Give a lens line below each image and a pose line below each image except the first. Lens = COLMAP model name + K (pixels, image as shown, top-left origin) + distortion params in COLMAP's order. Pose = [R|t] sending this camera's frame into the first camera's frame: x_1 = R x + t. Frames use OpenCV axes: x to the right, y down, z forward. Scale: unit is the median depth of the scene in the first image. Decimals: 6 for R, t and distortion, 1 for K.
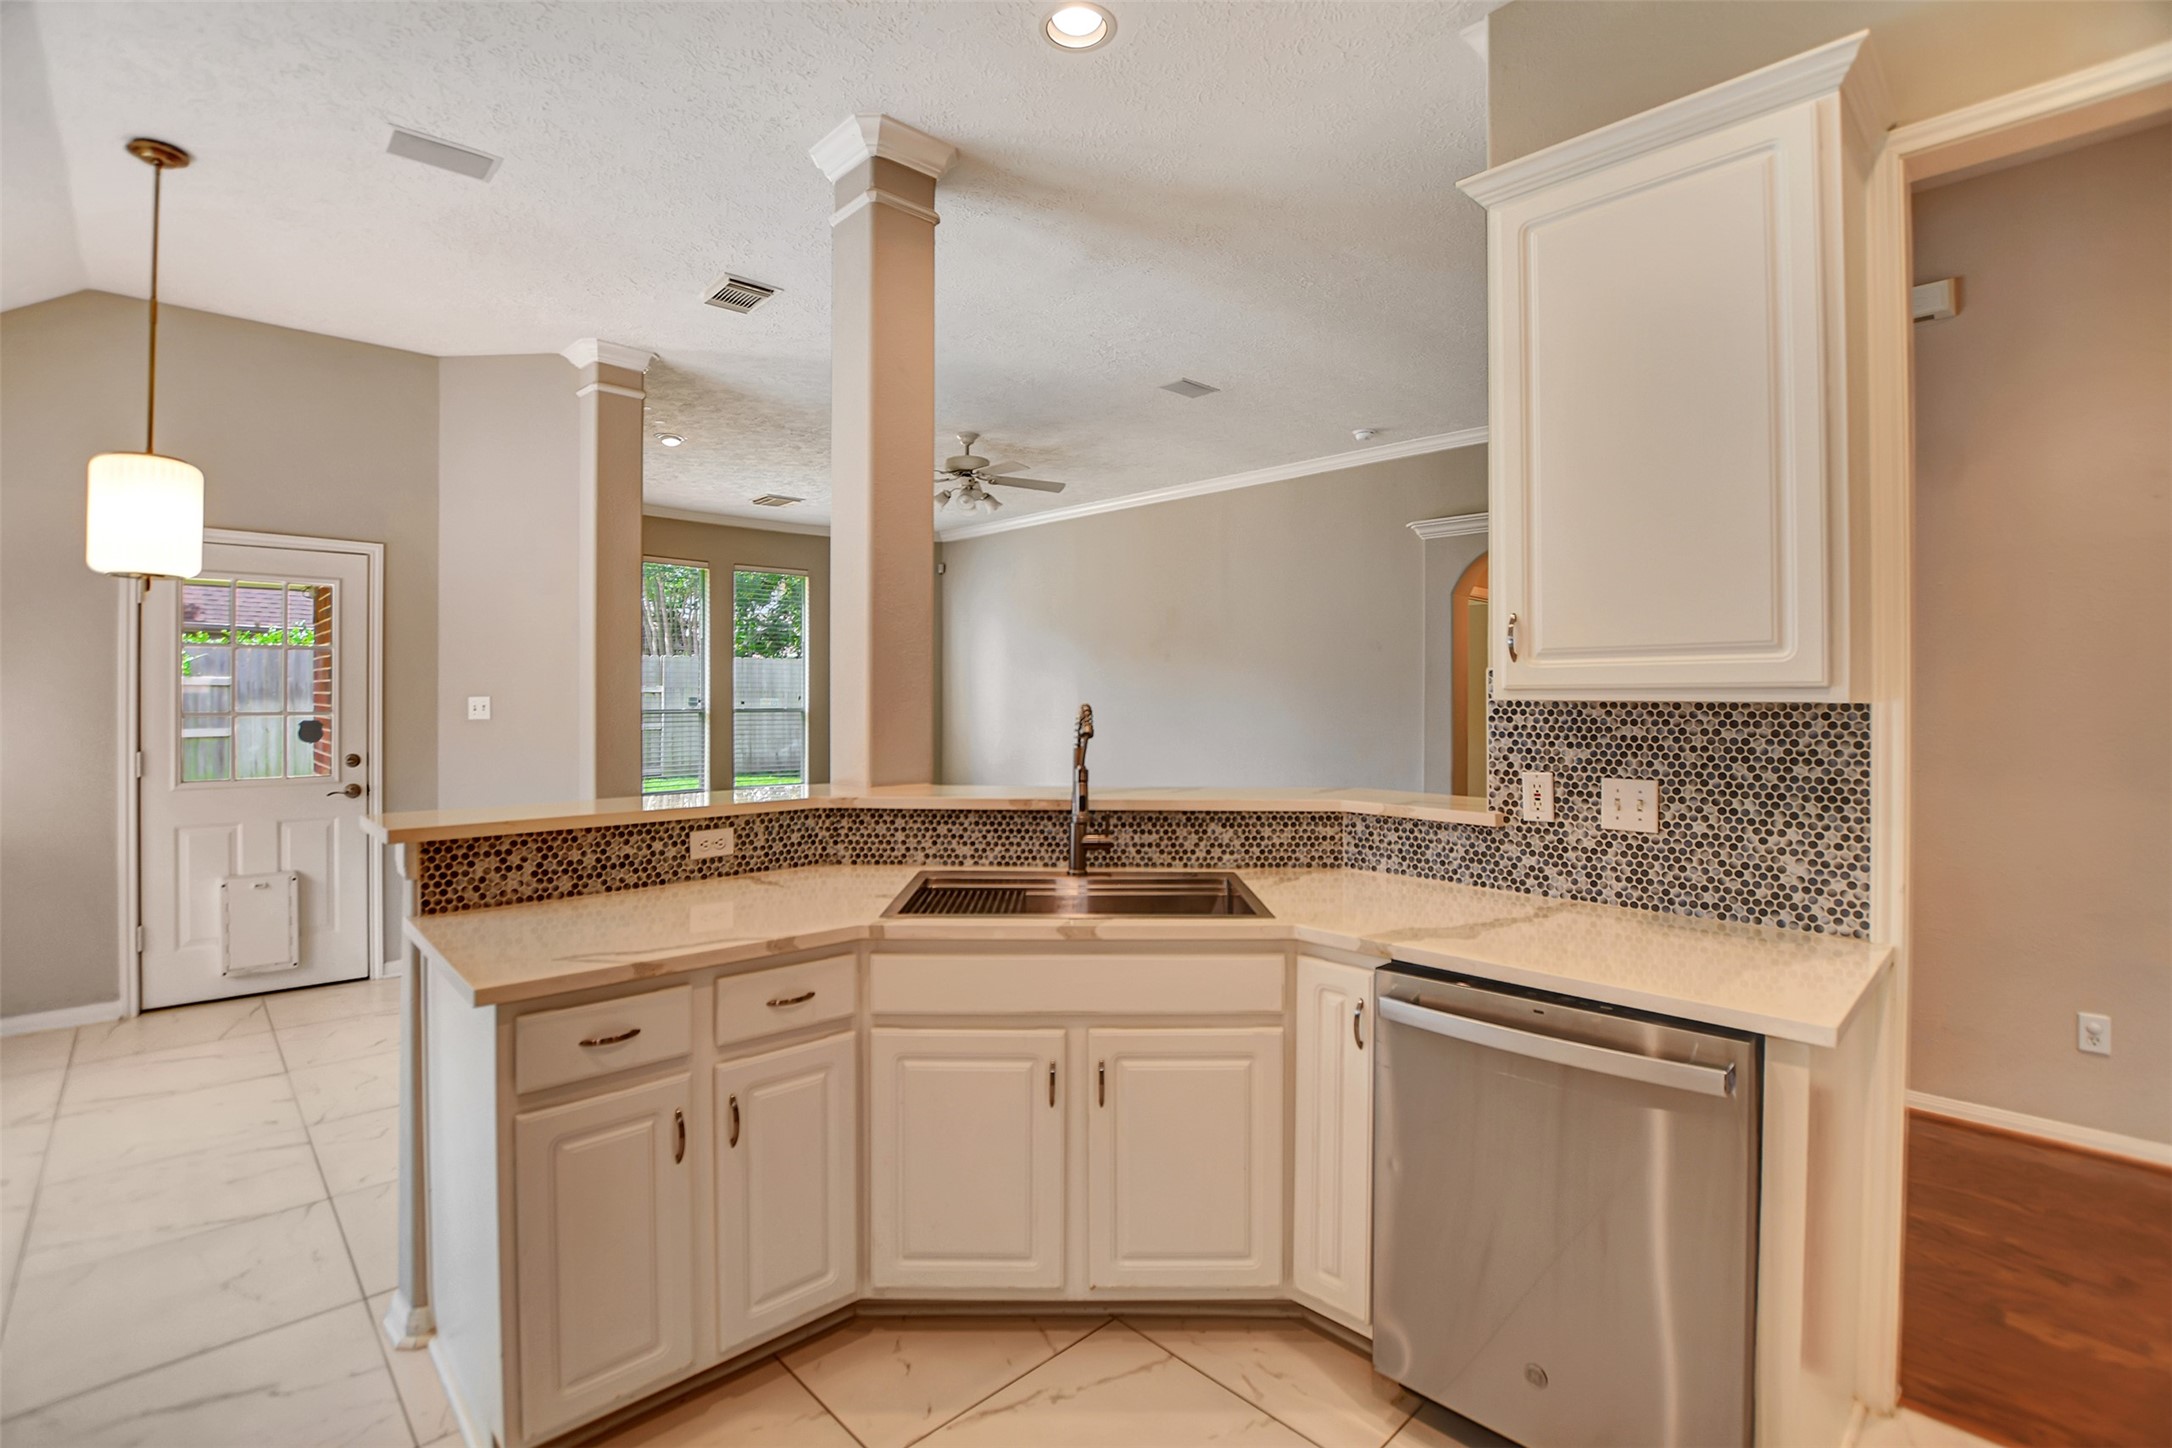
lens RADIAL K [[974.1, 0, 1085.7], [0, 974.1, 706.9], [0, 0, 1]] dist [-0.030767, 0.003365]
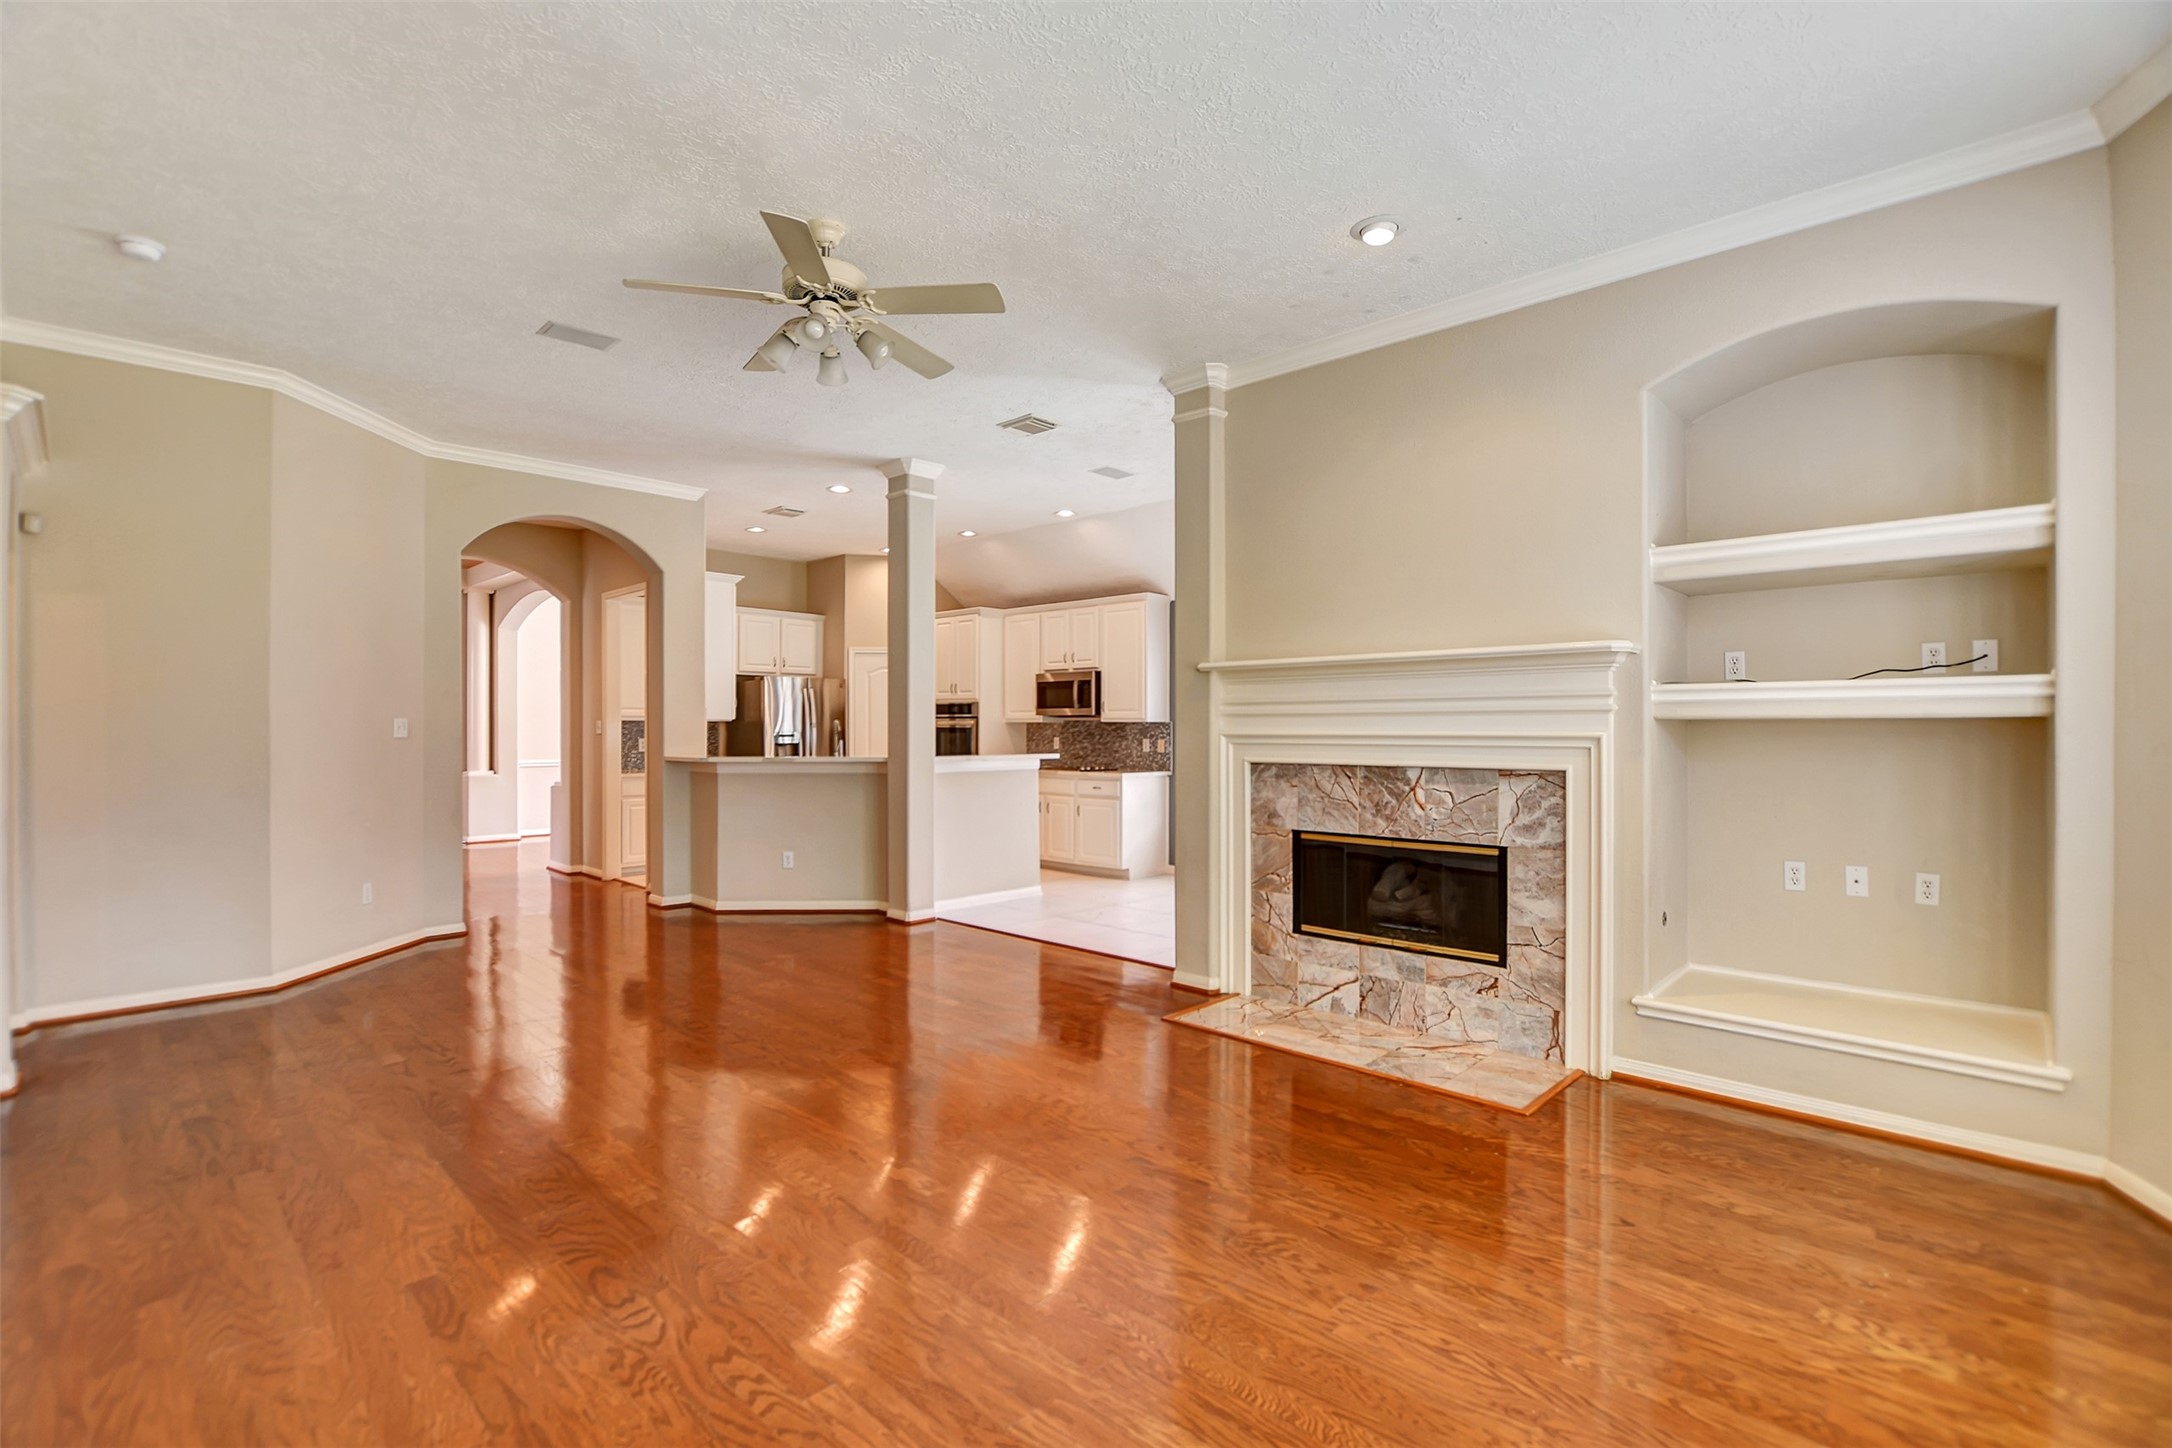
lens RADIAL K [[980.3, 0, 1072.6], [0, 980.3, 728.1], [0, 0, 1]] dist [-0.026933, 0.000603]
pose [[-0.999726, -0.001304, -0.023356, -0.255935], [-0.001459, 0.999977, 0.006647, -0.002240], [0.023347, 0.006680, -0.999705, 1.609384]]
